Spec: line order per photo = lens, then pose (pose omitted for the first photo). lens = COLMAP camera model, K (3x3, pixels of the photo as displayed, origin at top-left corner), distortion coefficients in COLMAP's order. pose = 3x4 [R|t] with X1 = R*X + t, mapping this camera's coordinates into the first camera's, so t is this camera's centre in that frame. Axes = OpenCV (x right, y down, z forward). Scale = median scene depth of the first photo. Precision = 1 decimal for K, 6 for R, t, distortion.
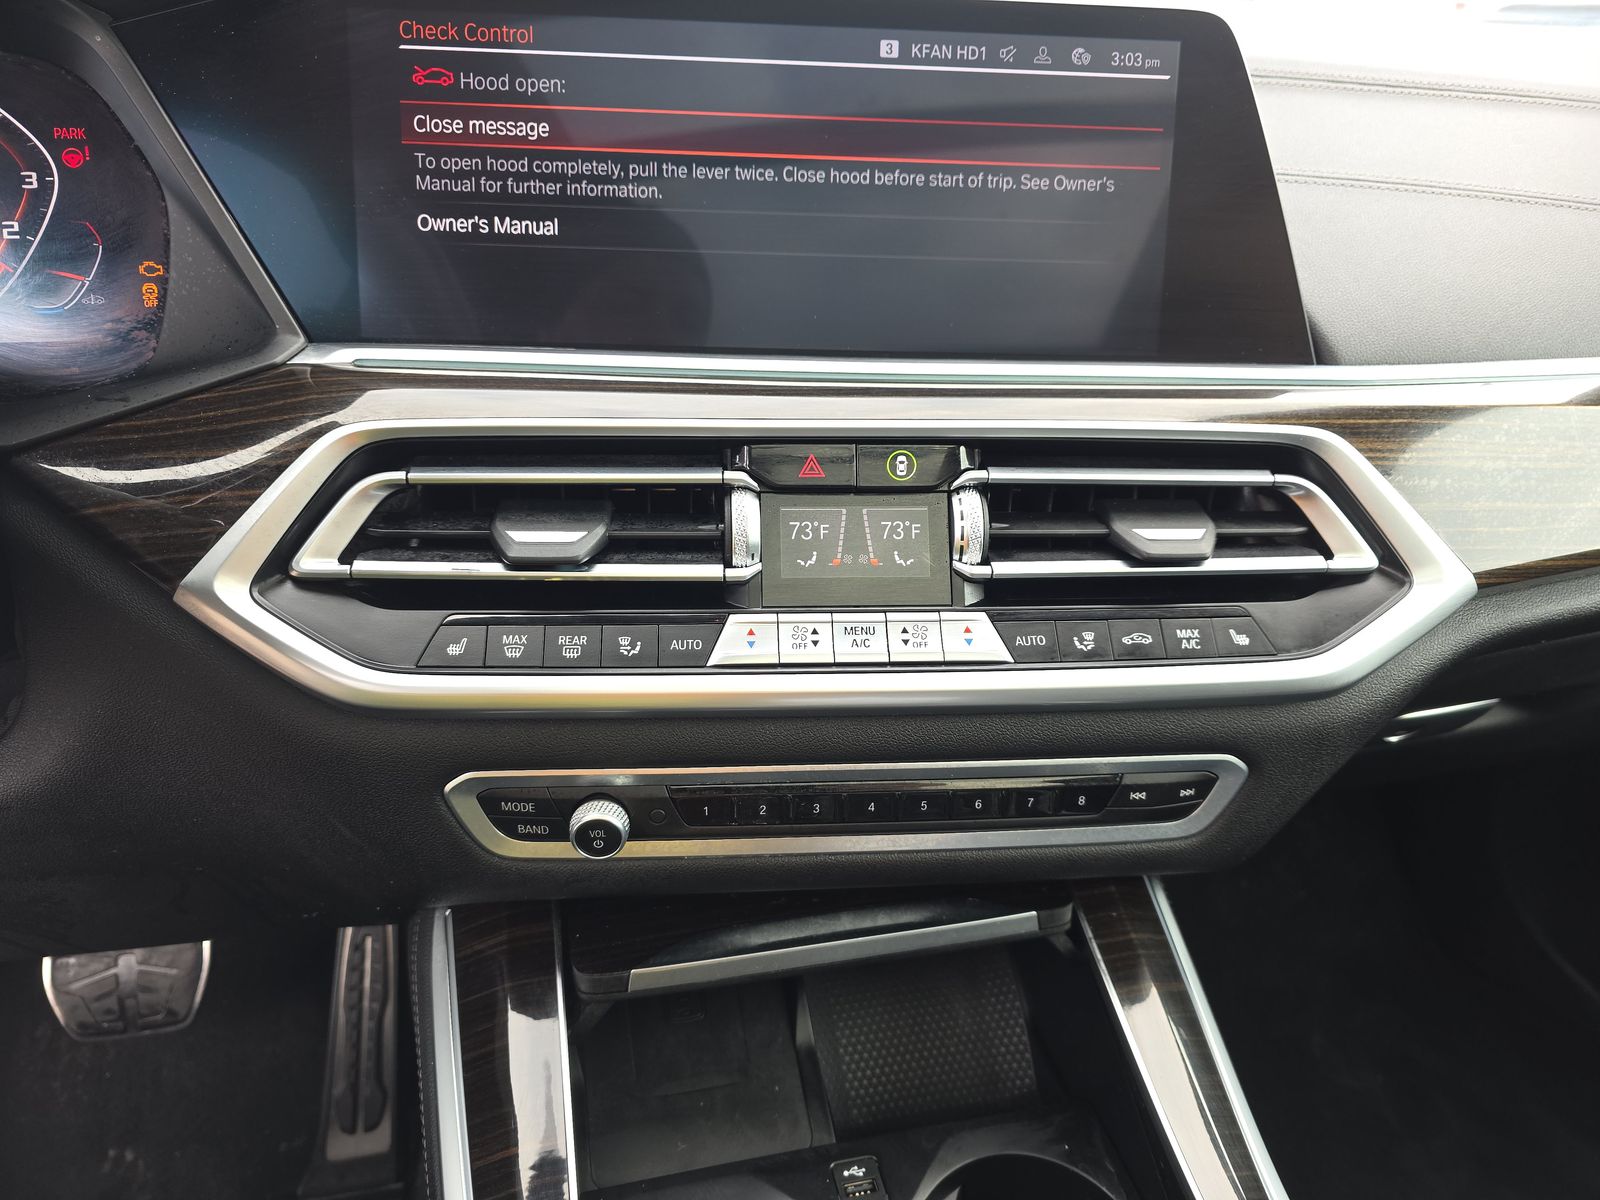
lens RADIAL K [[1105.0, 0, 797.2], [0, 1105.0, 603.6], [0, 0, 1]] dist [0.034066, -0.017608]
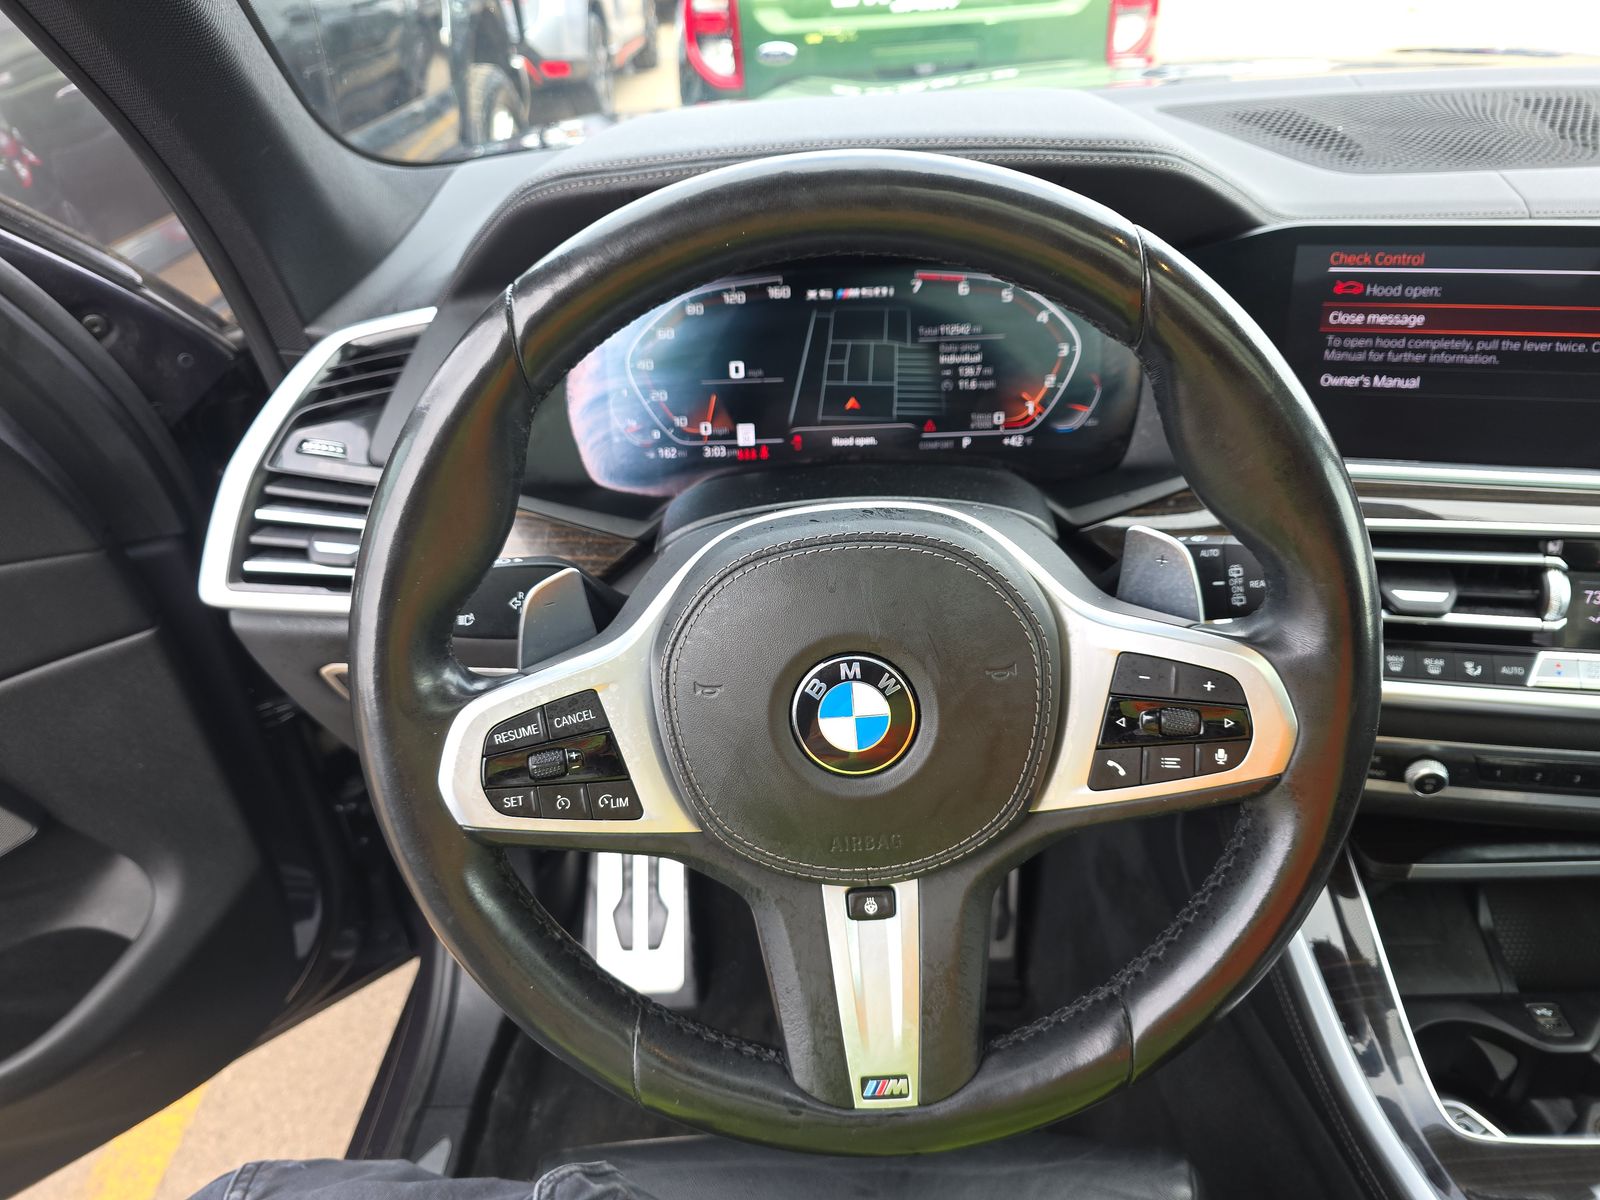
lens RADIAL K [[1105.0, 0, 816.0], [0, 1105.0, 601.5], [0, 0, 1]] dist [0.034066, -0.017608]
pose [[0.972978, 0.062824, -0.222187, -0.661718], [-0.039180, 0.993240, 0.109268, -0.178927], [0.227550, -0.097610, 0.968862, -0.687692]]
